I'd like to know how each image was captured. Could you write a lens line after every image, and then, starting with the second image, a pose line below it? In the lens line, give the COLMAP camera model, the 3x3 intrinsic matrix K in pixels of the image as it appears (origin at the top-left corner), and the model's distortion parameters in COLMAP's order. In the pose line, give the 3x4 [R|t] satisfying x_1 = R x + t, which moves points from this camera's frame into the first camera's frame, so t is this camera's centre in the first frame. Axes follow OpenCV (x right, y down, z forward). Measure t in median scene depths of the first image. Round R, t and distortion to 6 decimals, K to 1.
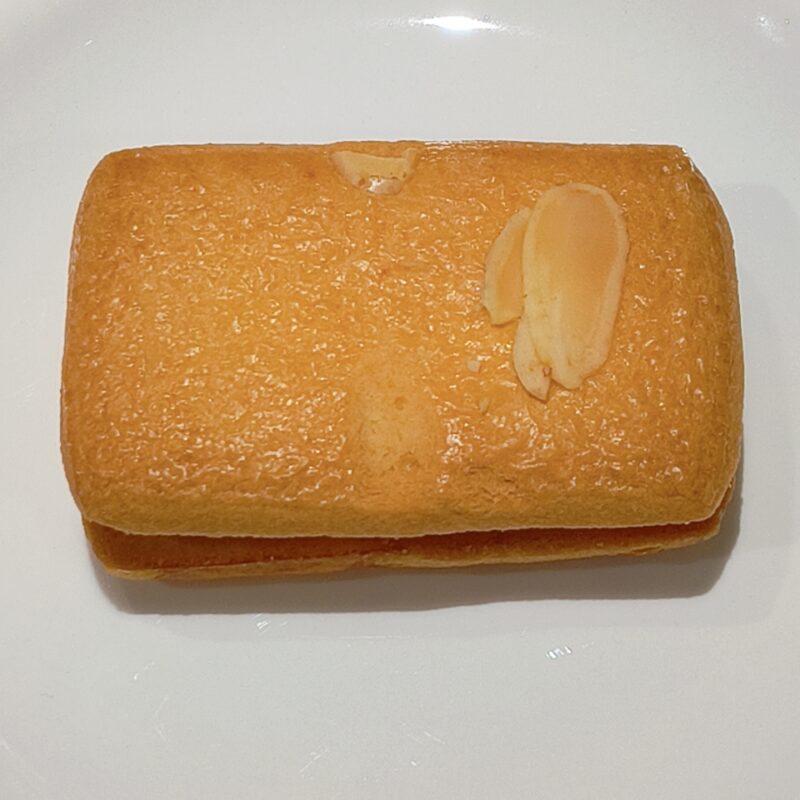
lens RADIAL K [[2818.2, 0, 395.5], [0, 2818.2, 400.9], [0, 0, 1]] dist [0.249601, 0.000000]
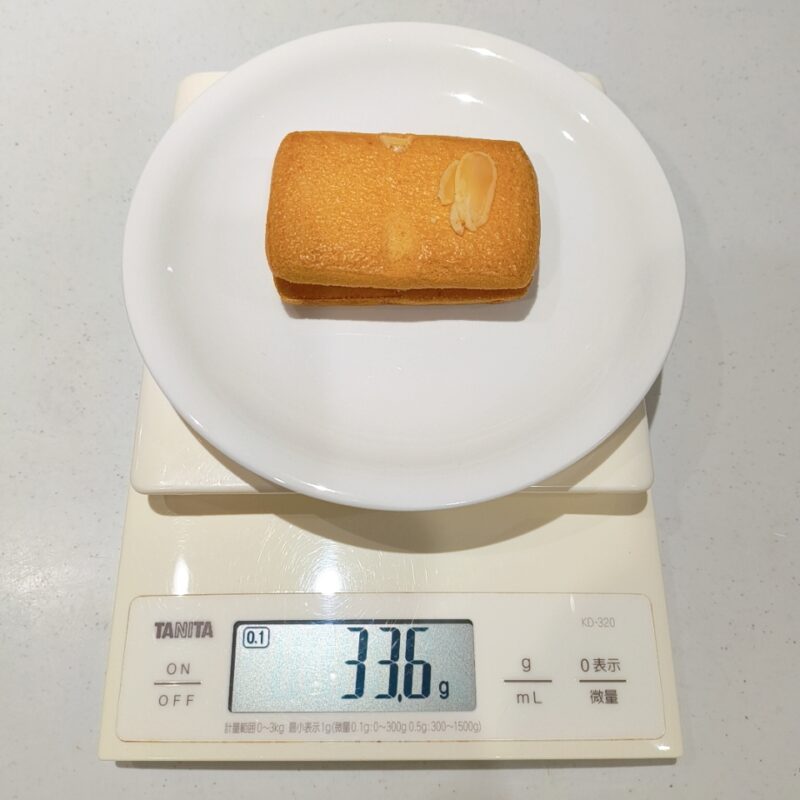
lens RADIAL K [[2818.2, 0, 400.5], [0, 2818.2, 399.8], [0, 0, 1]] dist [0.249601, 0.000000]
pose [[0.999076, 0.042332, -0.007413, 0.023874], [-0.040048, 0.979634, 0.196758, -0.343785], [0.015591, -0.196279, 0.980424, -1.450855]]
